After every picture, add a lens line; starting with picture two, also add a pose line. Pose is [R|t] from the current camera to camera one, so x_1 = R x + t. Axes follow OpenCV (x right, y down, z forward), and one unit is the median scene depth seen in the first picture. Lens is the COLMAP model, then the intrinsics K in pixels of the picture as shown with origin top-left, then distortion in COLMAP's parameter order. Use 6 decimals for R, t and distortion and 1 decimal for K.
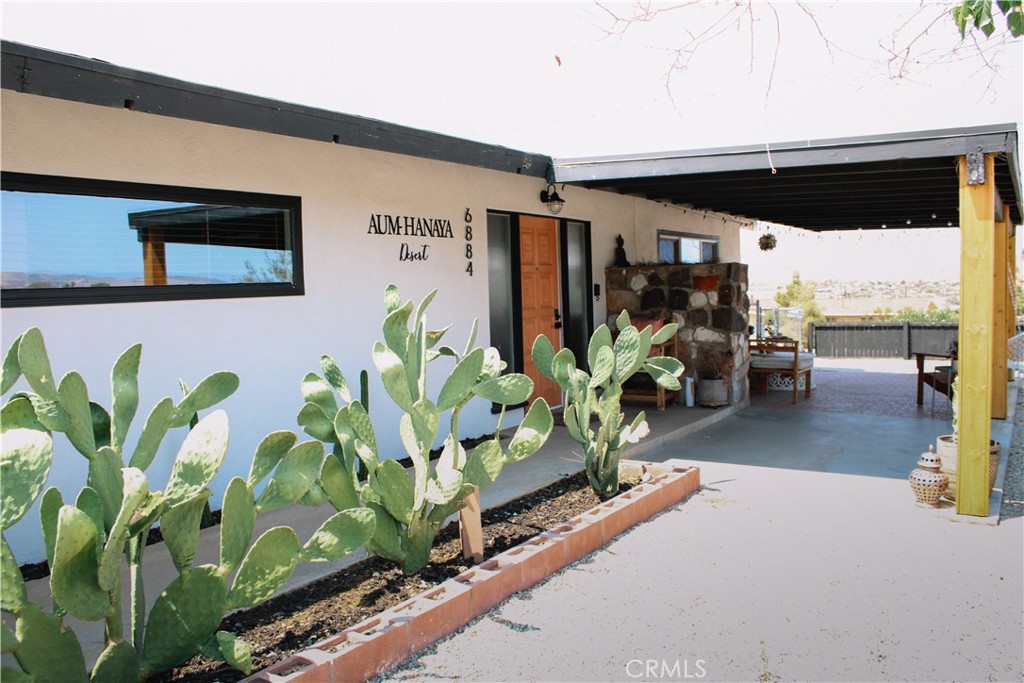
lens RADIAL K [[858.5, 0, 512.0], [0, 858.5, 341.5], [0, 0, 1]] dist [-0.180862, 0.163439]
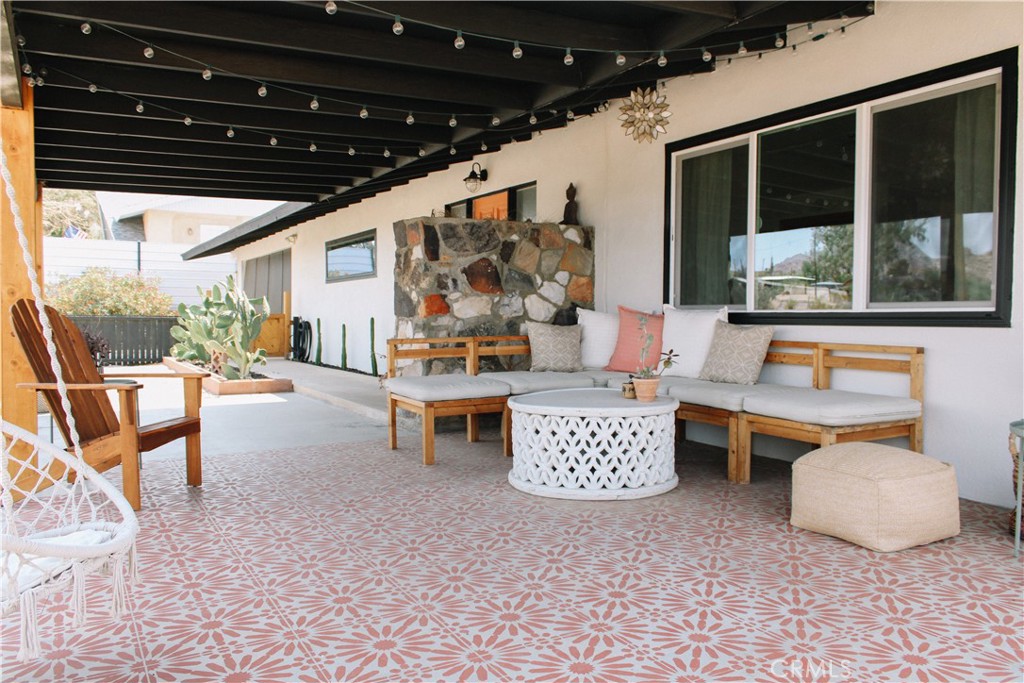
lens RADIAL K [[834.1, 0, 512.0], [0, 834.1, 341.5], [0, 0, 1]] dist [0.002418, 0.000748]
pose [[-0.503557, 0.057428, -0.862051, 1.012506], [-0.038695, 0.995288, 0.088907, -0.071361], [0.863095, 0.078127, -0.498962, 1.754228]]
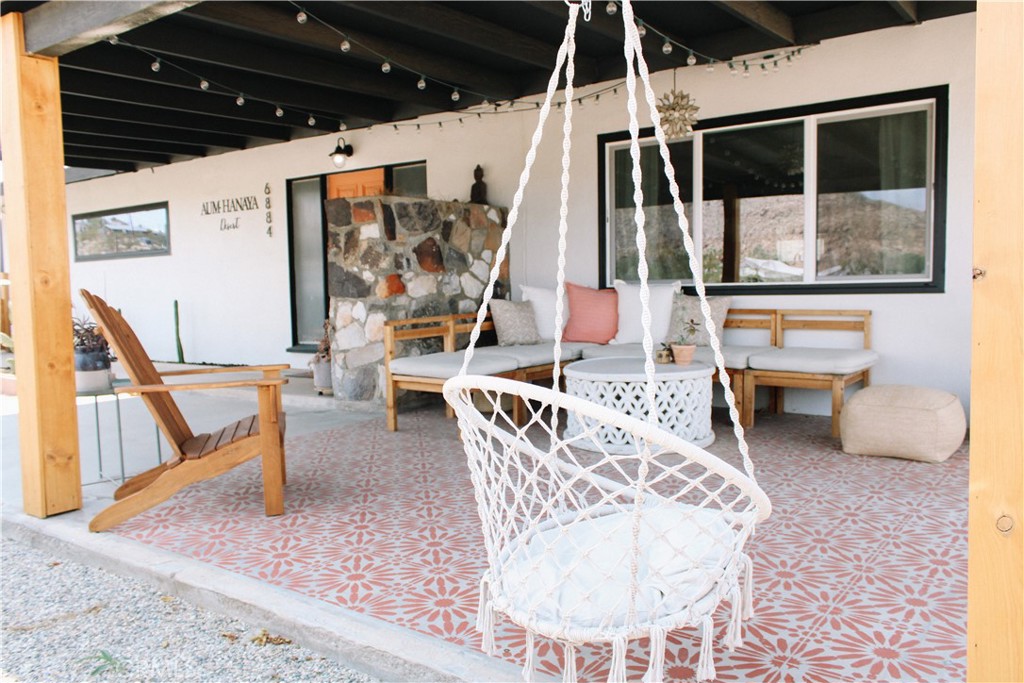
lens RADIAL K [[836.0, 0, 512.0], [0, 836.0, 341.5], [0, 0, 1]] dist [0.008814, 0.002537]
pose [[-0.095981, 0.100801, -0.990266, 1.145081], [-0.036349, 0.993841, 0.104688, -0.066069], [0.994719, 0.046044, -0.091726, 1.471058]]
